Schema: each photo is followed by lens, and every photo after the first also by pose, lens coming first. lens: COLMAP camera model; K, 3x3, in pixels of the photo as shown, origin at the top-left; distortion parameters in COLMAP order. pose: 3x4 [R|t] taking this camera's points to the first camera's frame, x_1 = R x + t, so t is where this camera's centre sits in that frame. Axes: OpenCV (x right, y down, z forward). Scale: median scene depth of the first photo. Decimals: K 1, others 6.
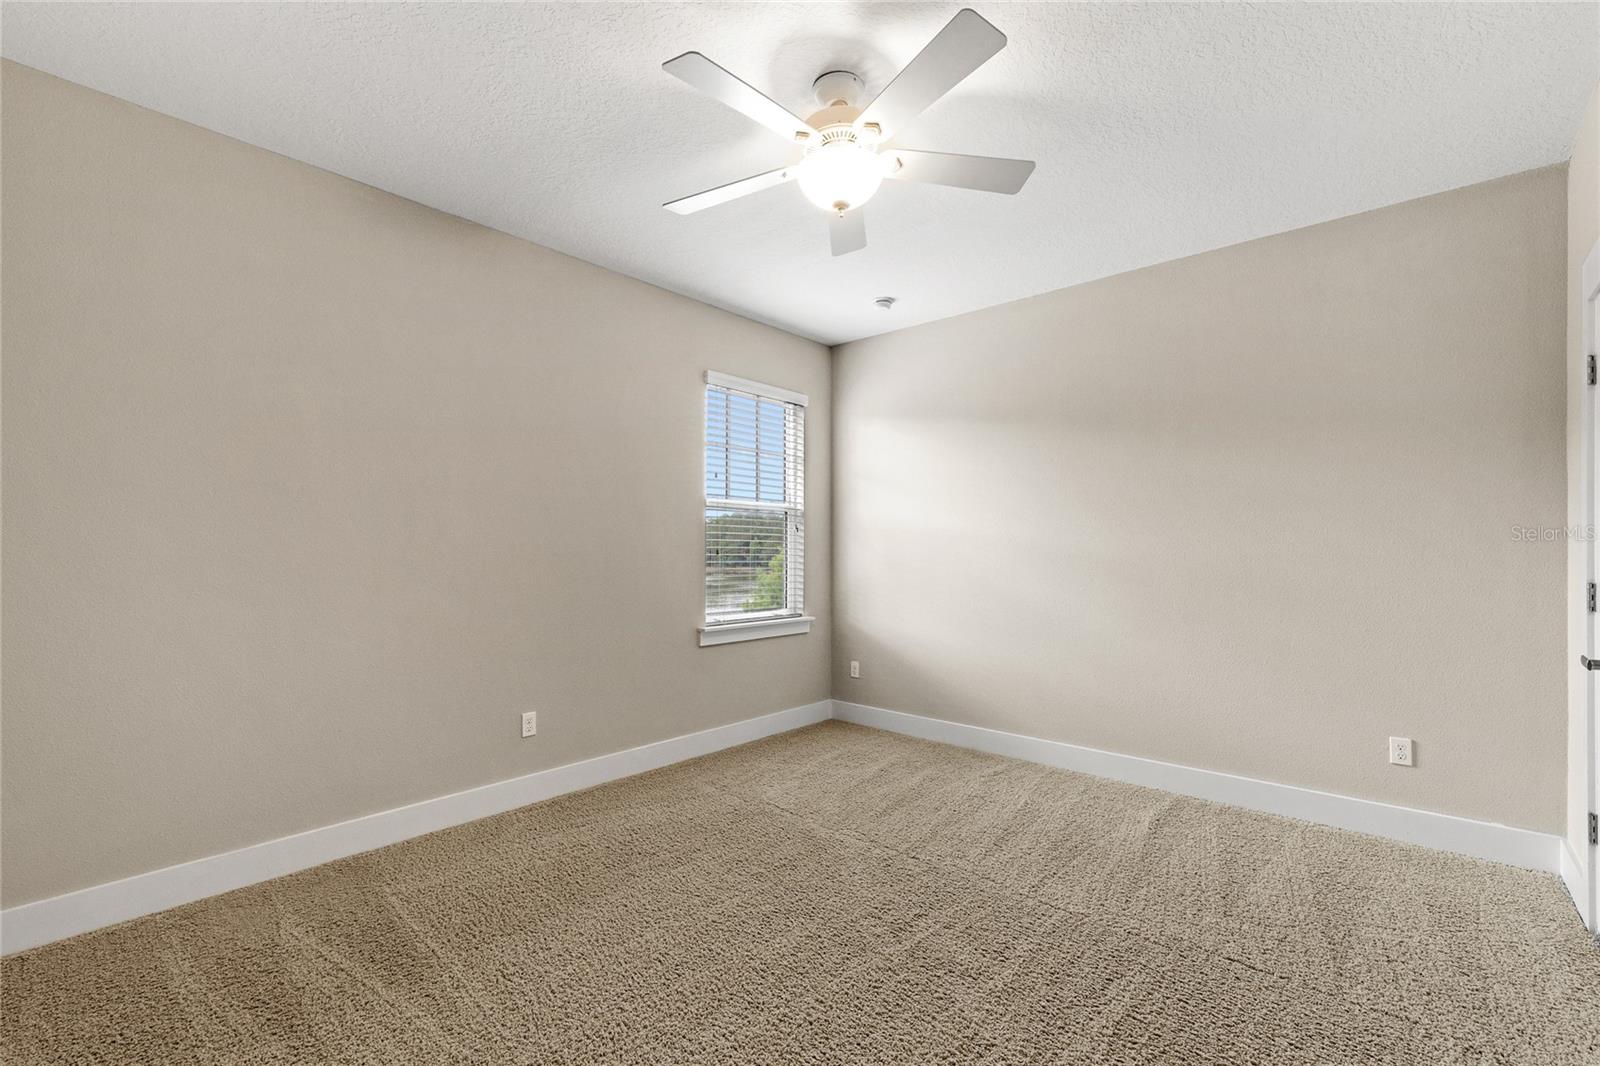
lens RADIAL K [[676.9, 0, 800.2], [0, 676.9, 531.4], [0, 0, 1]] dist [-0.000422, -0.000166]
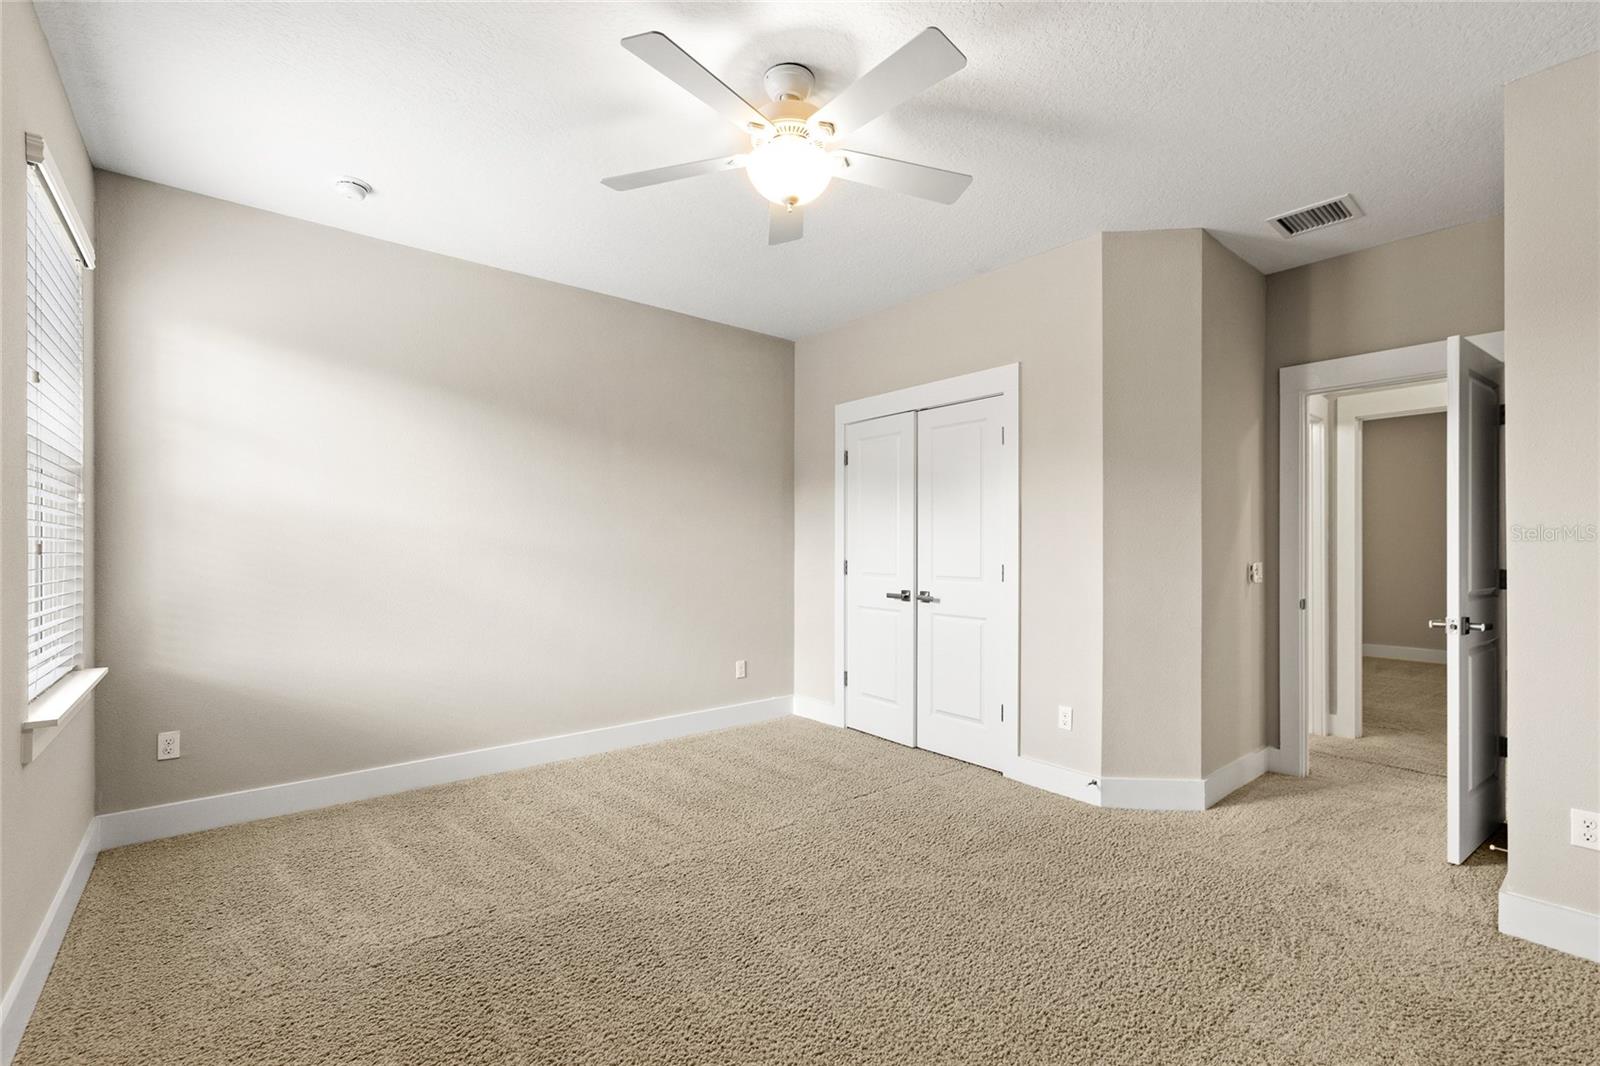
lens RADIAL K [[683.3, 0, 790.9], [0, 683.3, 528.5], [0, 0, 1]] dist [0.002433, 0.000251]
pose [[0.164421, 0.024236, 0.986092, -0.550770], [-0.030546, 0.999344, -0.019469, 0.014151], [-0.985917, -0.026920, 0.165054, 0.489121]]
